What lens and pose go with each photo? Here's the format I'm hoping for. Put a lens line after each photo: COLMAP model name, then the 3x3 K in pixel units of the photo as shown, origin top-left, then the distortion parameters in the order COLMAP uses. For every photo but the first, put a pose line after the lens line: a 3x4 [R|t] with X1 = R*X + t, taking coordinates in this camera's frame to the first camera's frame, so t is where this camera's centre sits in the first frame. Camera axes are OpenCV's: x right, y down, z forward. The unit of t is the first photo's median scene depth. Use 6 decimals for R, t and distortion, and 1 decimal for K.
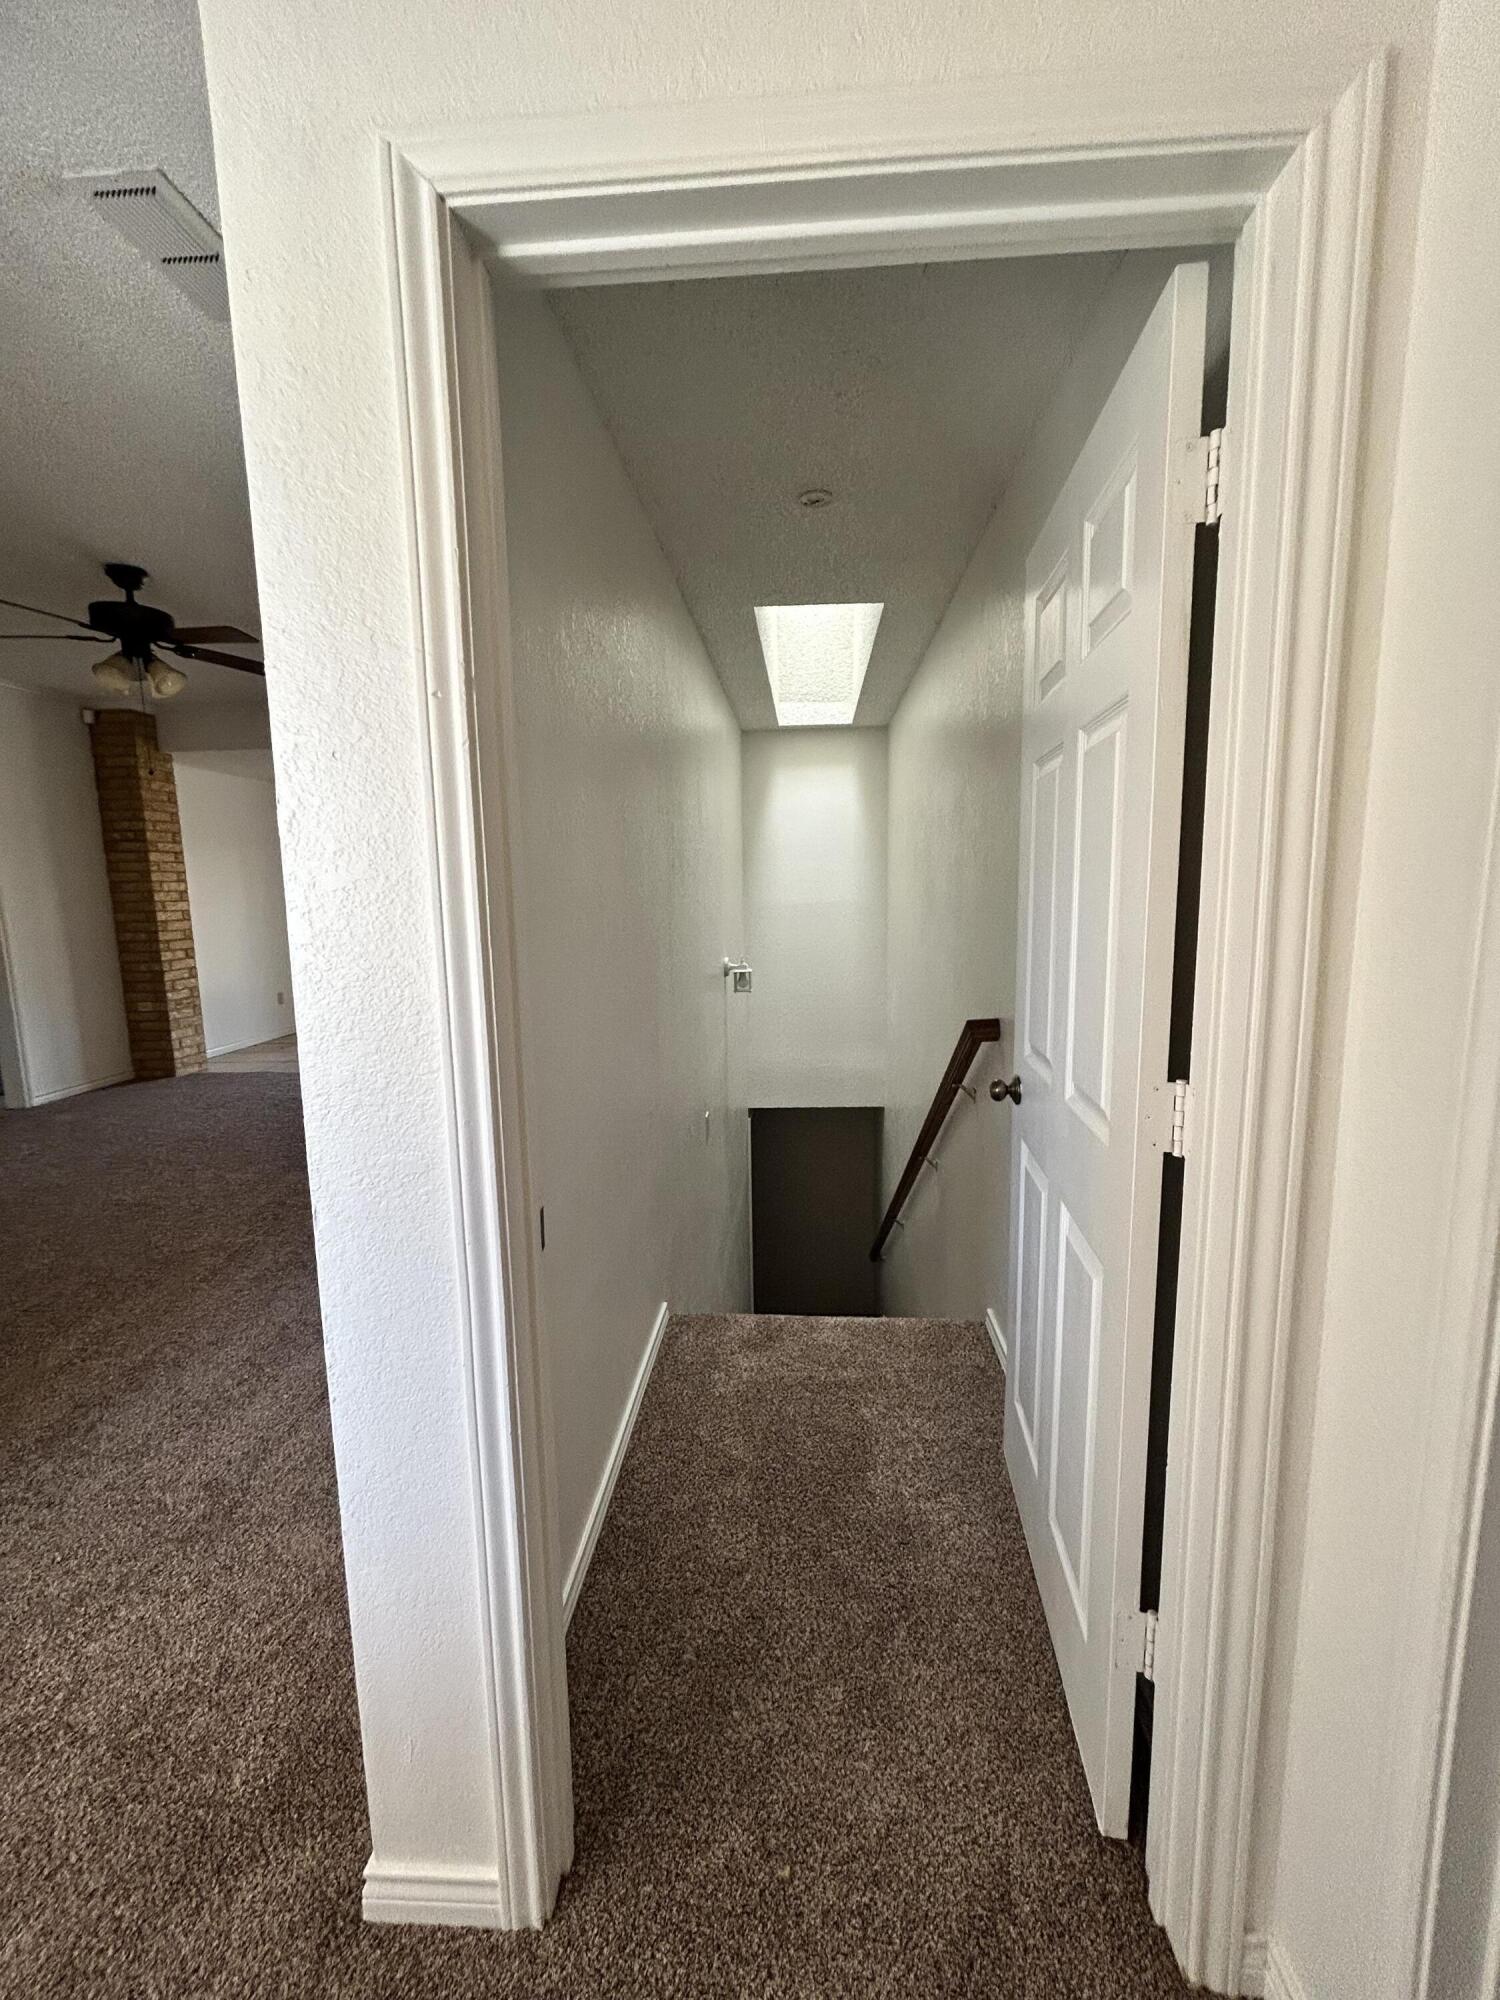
lens RADIAL K [[807.8, 0, 758.8], [0, 807.8, 1003.7], [0, 0, 1]] dist [0.003224, 0.000259]
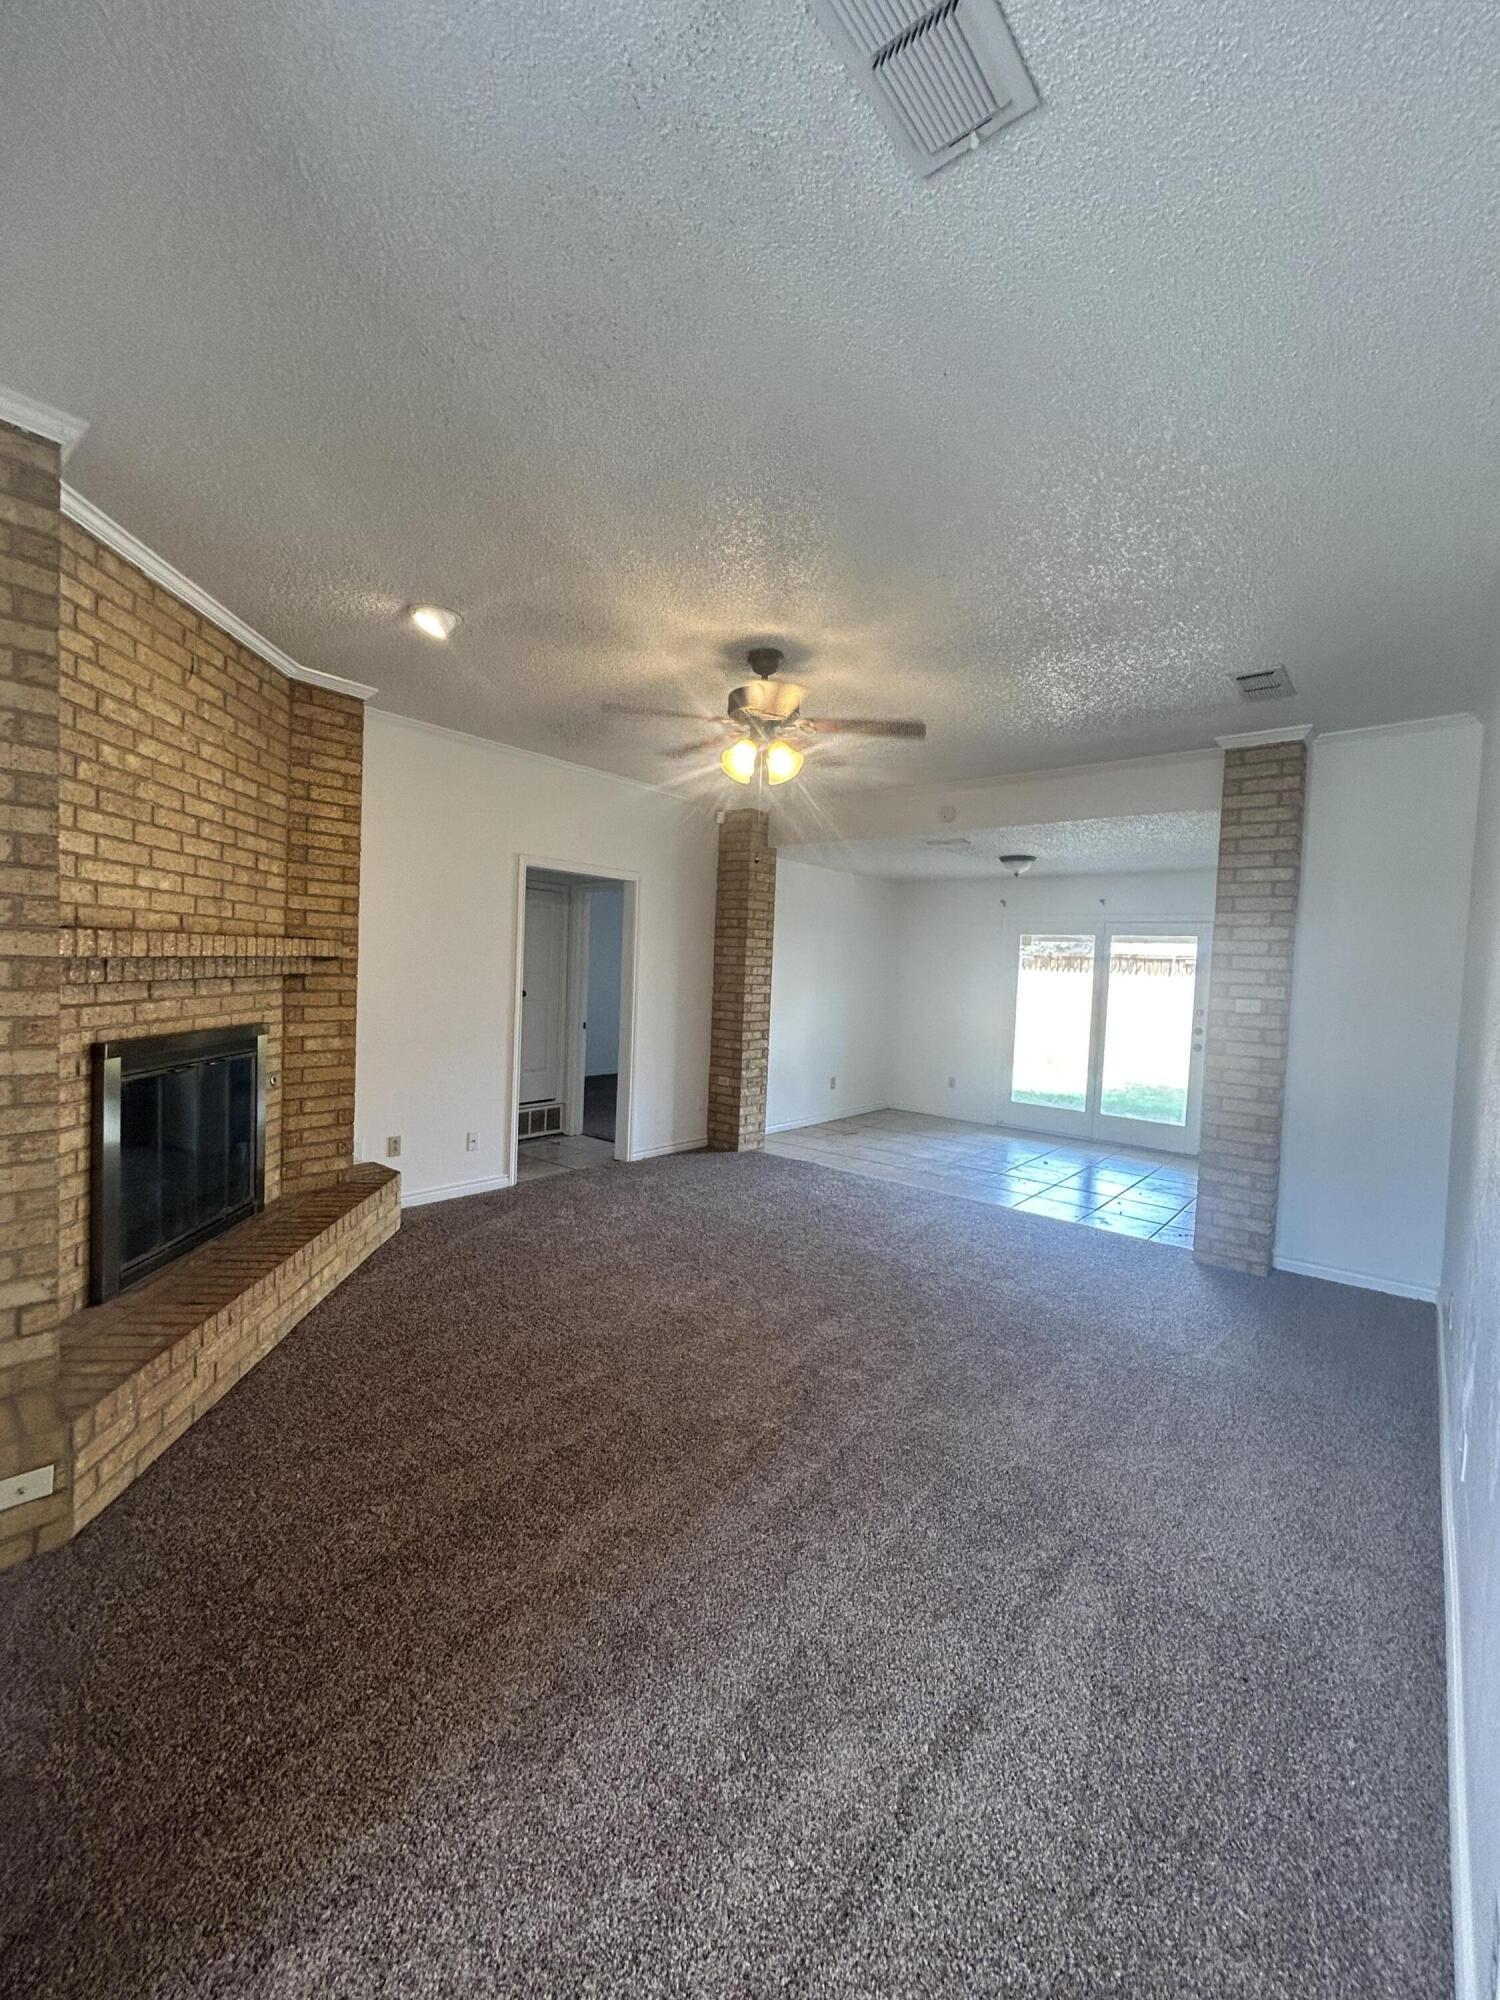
lens RADIAL K [[807.8, 0, 747.9], [0, 807.8, 1003.3], [0, 0, 1]] dist [0.003224, 0.000259]
pose [[0.801142, 0.074321, -0.593842, -0.110320], [-0.137919, 0.988479, -0.062354, -0.035383], [0.582366, 0.131856, 0.802162, 0.153237]]
